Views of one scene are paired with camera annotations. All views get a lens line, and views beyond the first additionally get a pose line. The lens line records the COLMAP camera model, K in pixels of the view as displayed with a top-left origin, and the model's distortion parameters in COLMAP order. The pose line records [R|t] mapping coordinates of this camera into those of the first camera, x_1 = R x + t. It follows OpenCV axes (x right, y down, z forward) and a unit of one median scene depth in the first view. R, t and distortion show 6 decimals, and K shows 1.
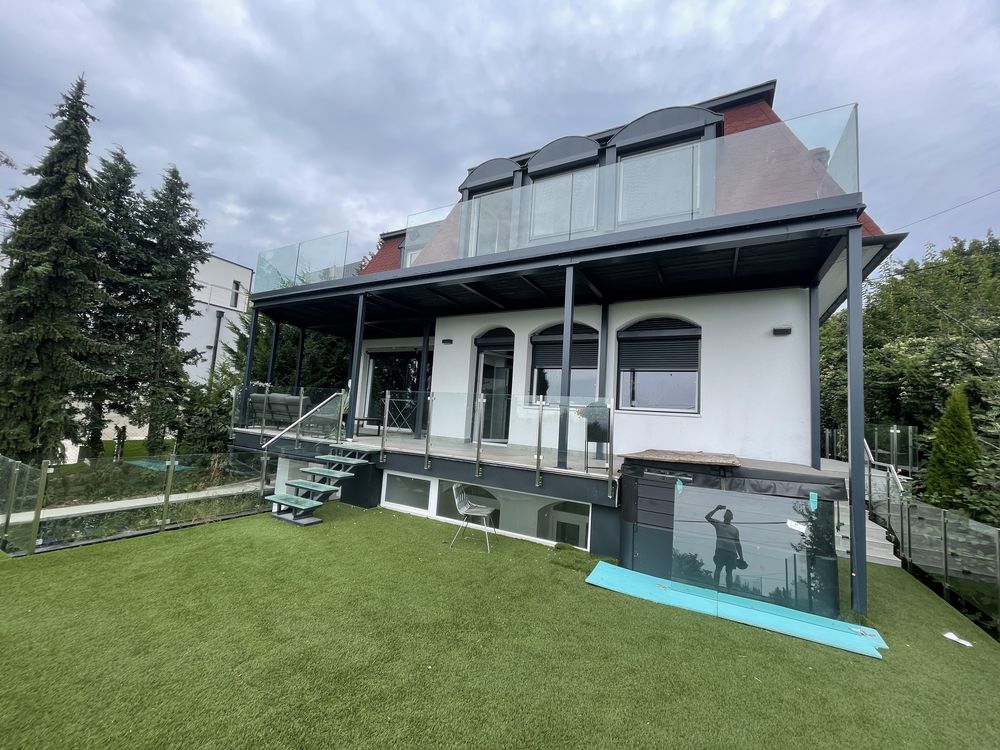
lens RADIAL K [[398.0, 0, 502.9], [0, 398.0, 381.0], [0, 0, 1]] dist [-0.001084, 0.000295]
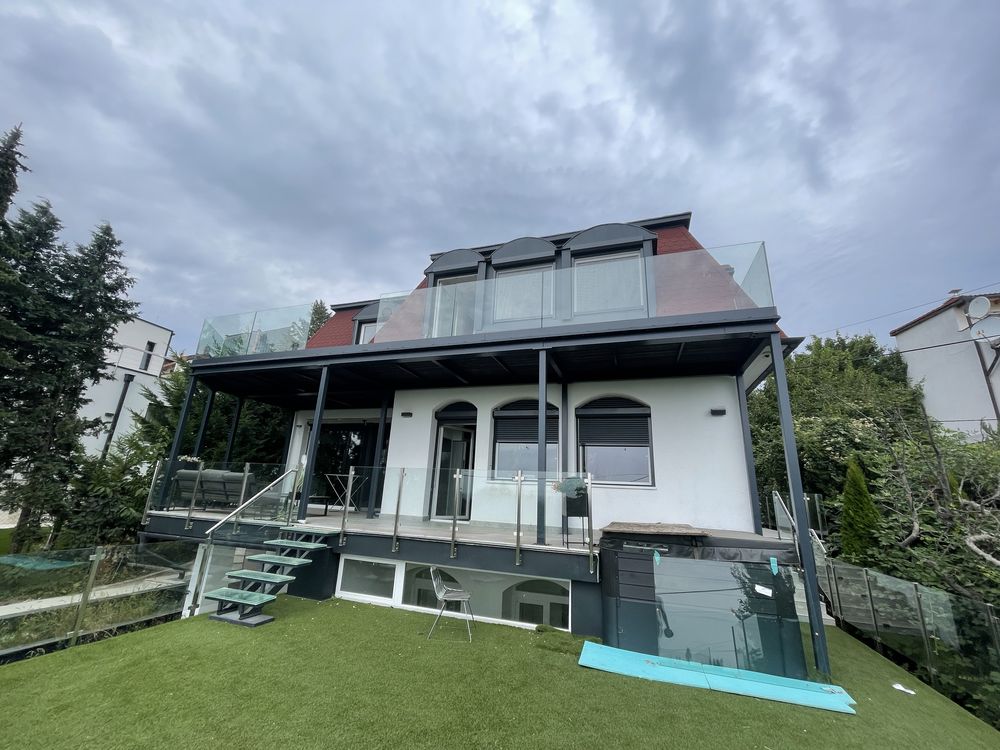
lens RADIAL K [[398.0, 0, 499.3], [0, 398.0, 382.6], [0, 0, 1]] dist [-0.001084, 0.000295]
pose [[0.984495, 0.029361, 0.172940, -0.120290], [0.001103, 0.984837, -0.173479, -0.008143], [-0.175411, 0.170980, 0.969534, -0.025601]]
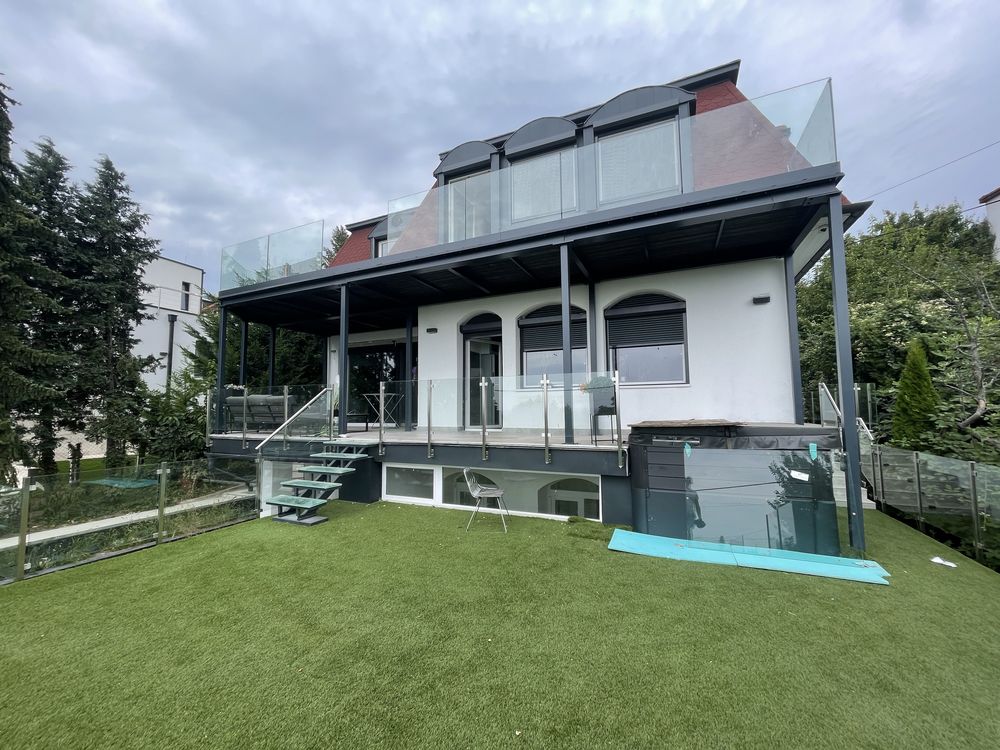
lens RADIAL K [[398.0, 0, 501.2], [0, 398.0, 380.1], [0, 0, 1]] dist [-0.001084, 0.000295]
pose [[0.994005, -0.066686, 0.086646, -0.087723], [0.065143, 0.997665, 0.020516, 0.020151], [-0.087811, -0.014748, 0.996028, 0.002016]]
